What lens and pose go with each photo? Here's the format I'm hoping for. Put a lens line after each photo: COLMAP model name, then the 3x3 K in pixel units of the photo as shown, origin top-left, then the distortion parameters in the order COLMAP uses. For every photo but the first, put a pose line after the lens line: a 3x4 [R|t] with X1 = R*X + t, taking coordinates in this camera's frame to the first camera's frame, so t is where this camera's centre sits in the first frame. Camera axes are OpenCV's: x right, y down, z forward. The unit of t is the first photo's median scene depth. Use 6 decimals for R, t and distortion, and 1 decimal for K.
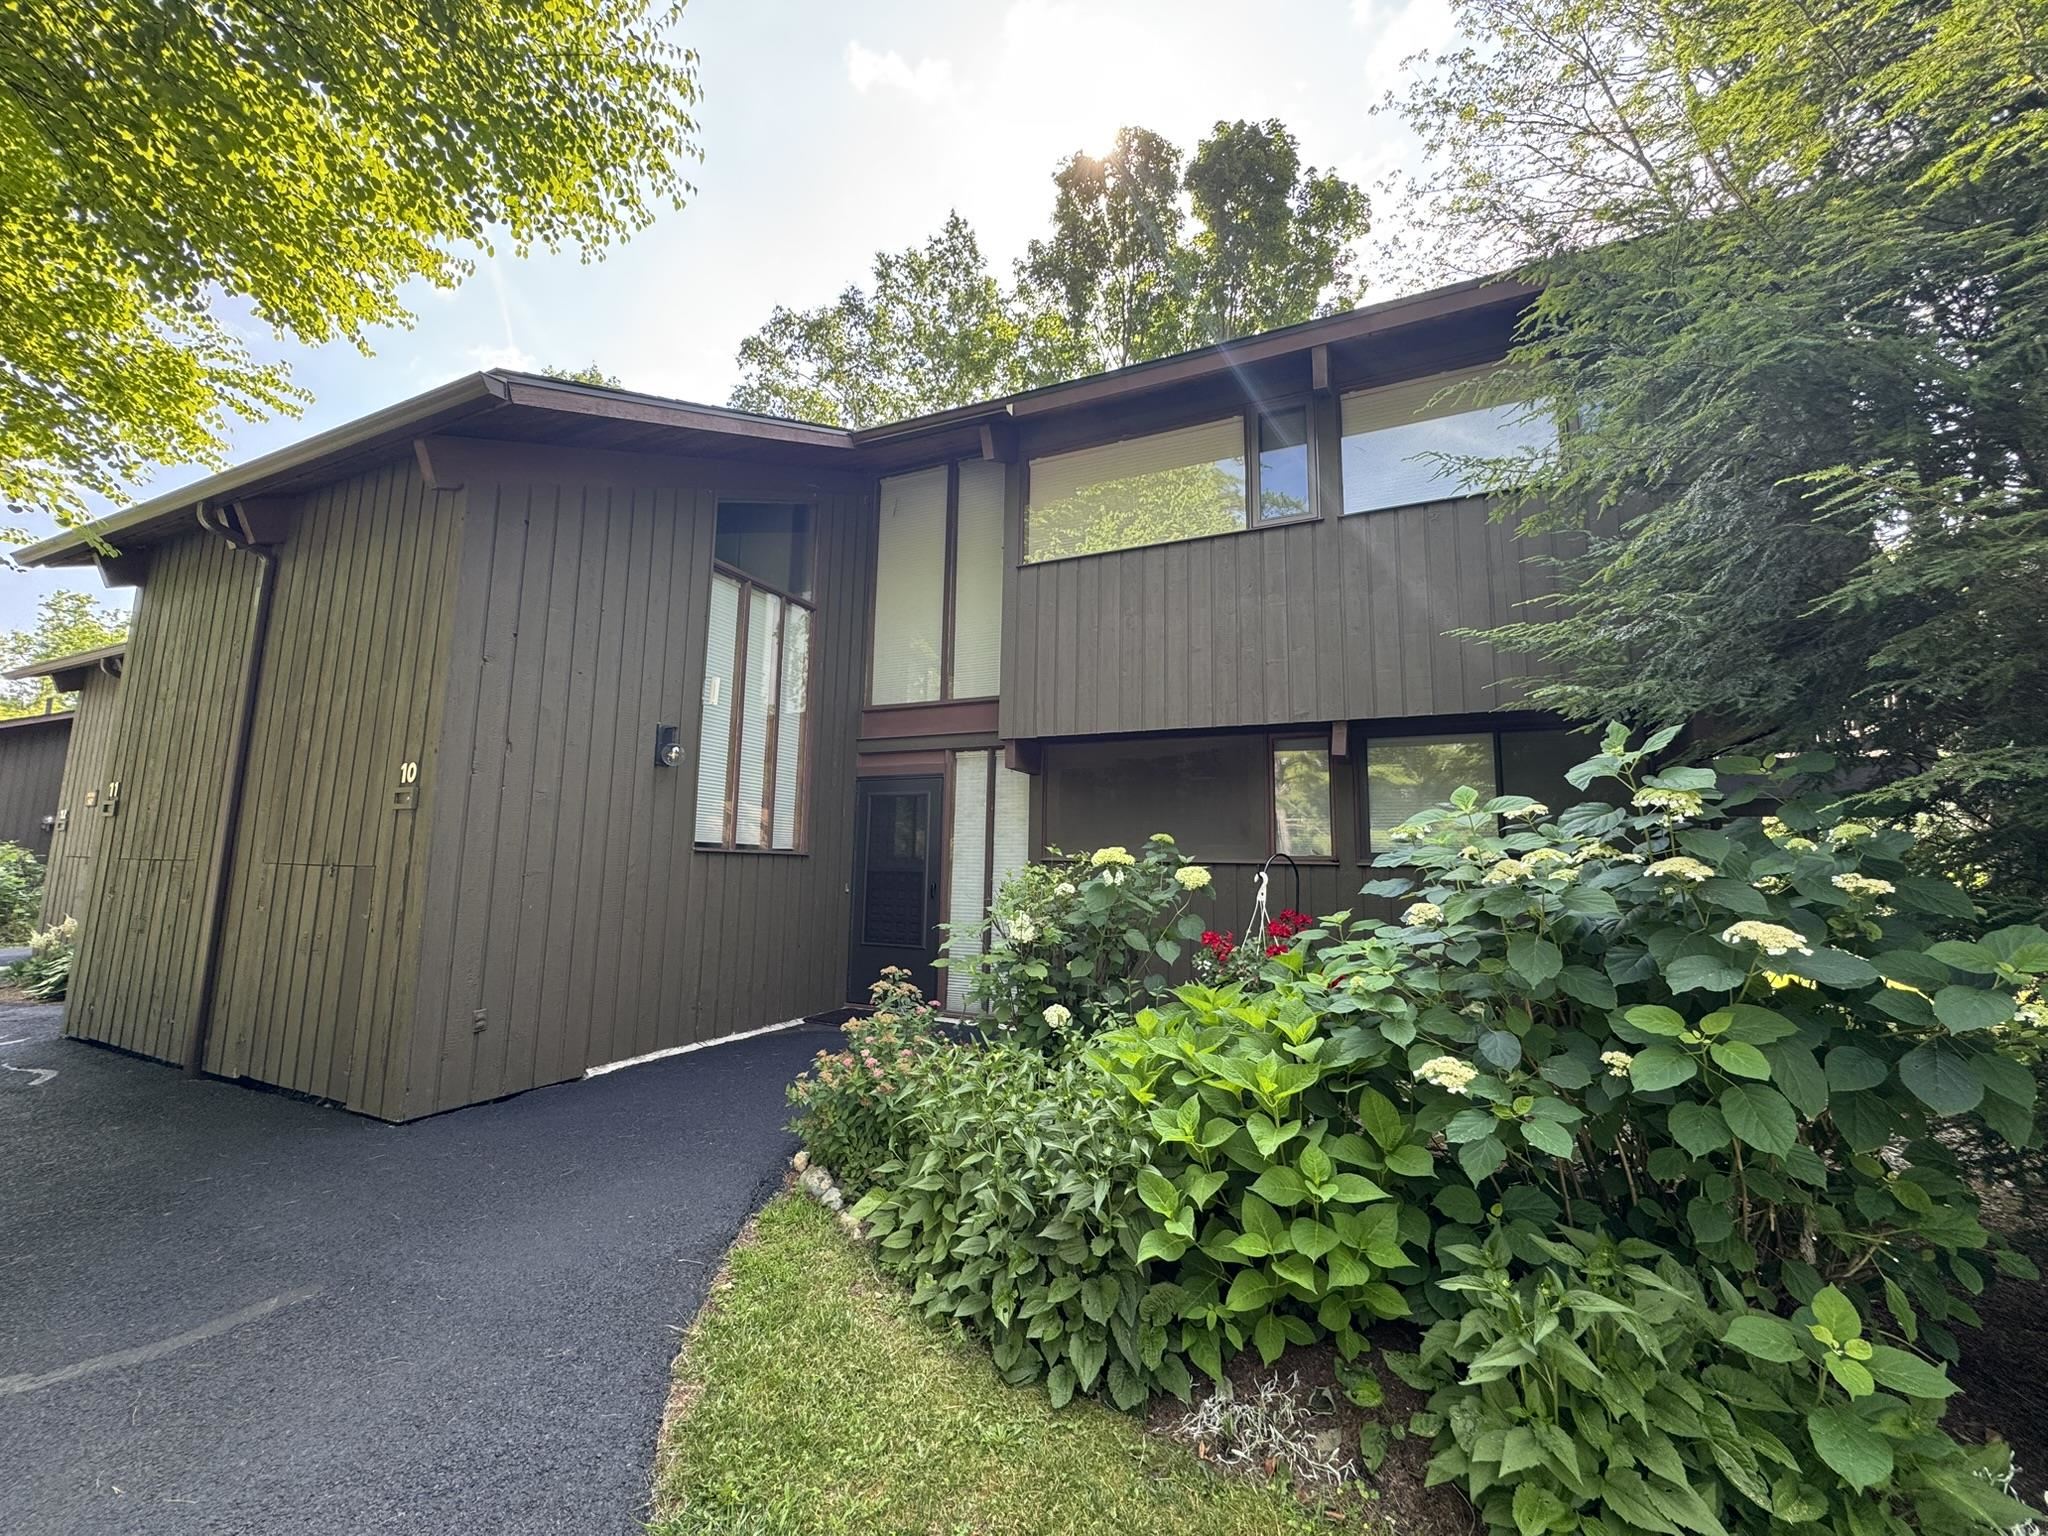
lens RADIAL K [[818.2, 0, 1021.6], [0, 818.2, 764.2], [0, 0, 1]] dist [-0.000740, -0.000064]
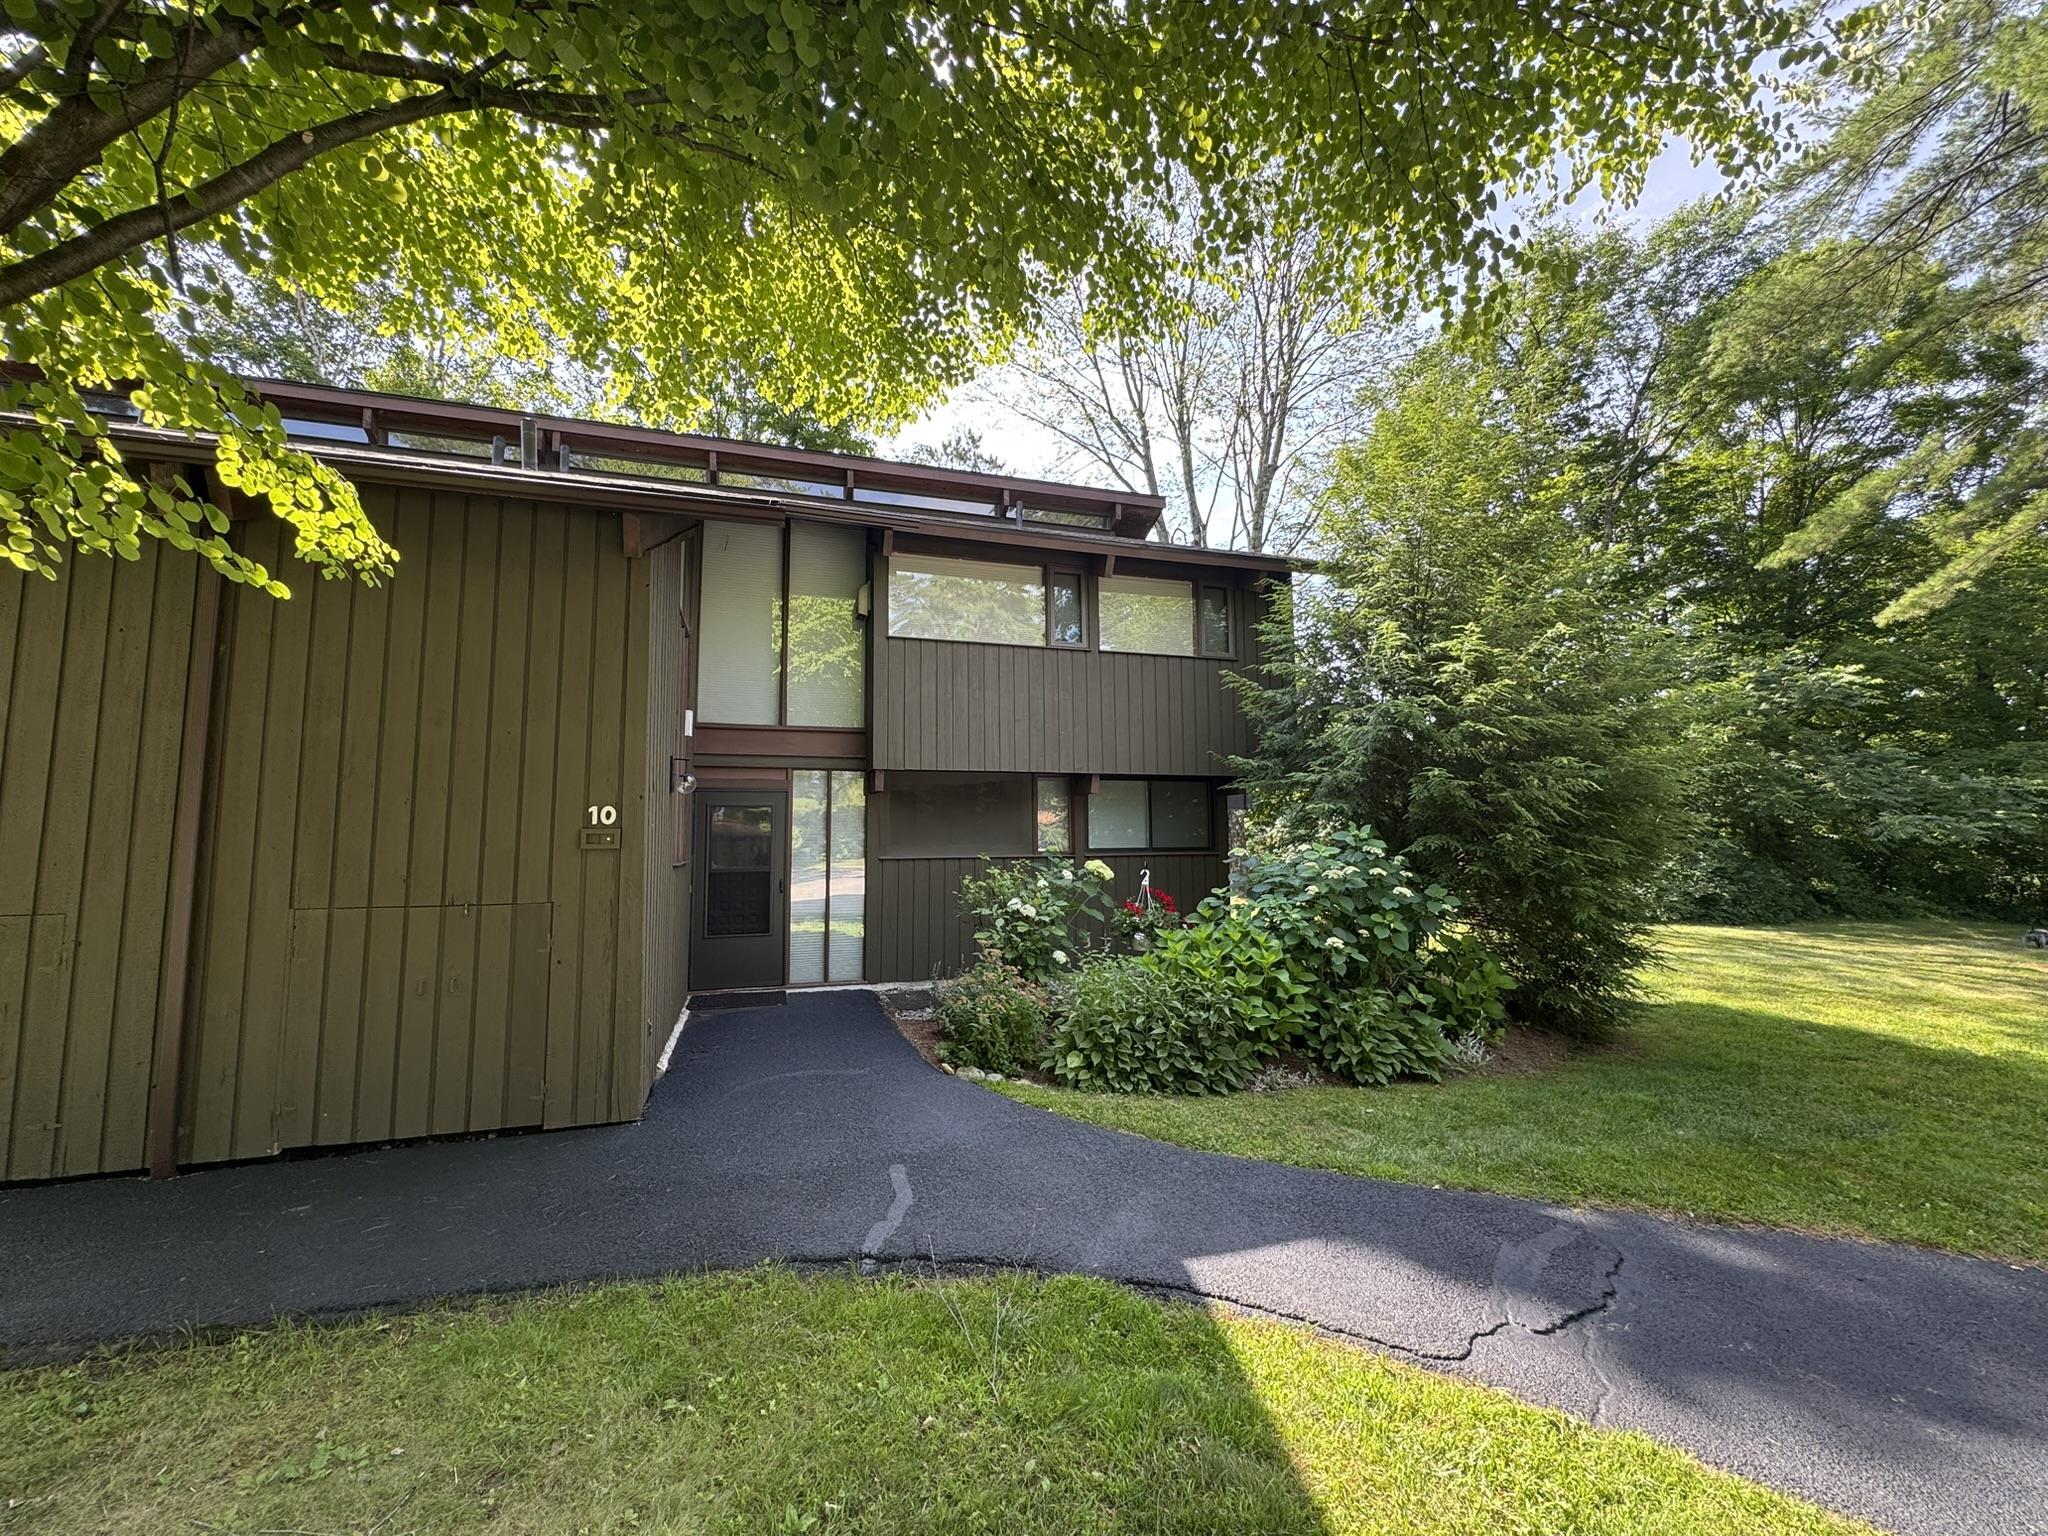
lens RADIAL K [[818.2, 0, 1028.5], [0, 818.2, 765.7], [0, 0, 1]] dist [-0.000740, -0.000064]
pose [[0.727586, 0.036202, 0.685061, -0.978784], [-0.070006, 0.997312, 0.021649, -0.107460], [-0.682436, -0.063710, 0.728164, -0.164435]]
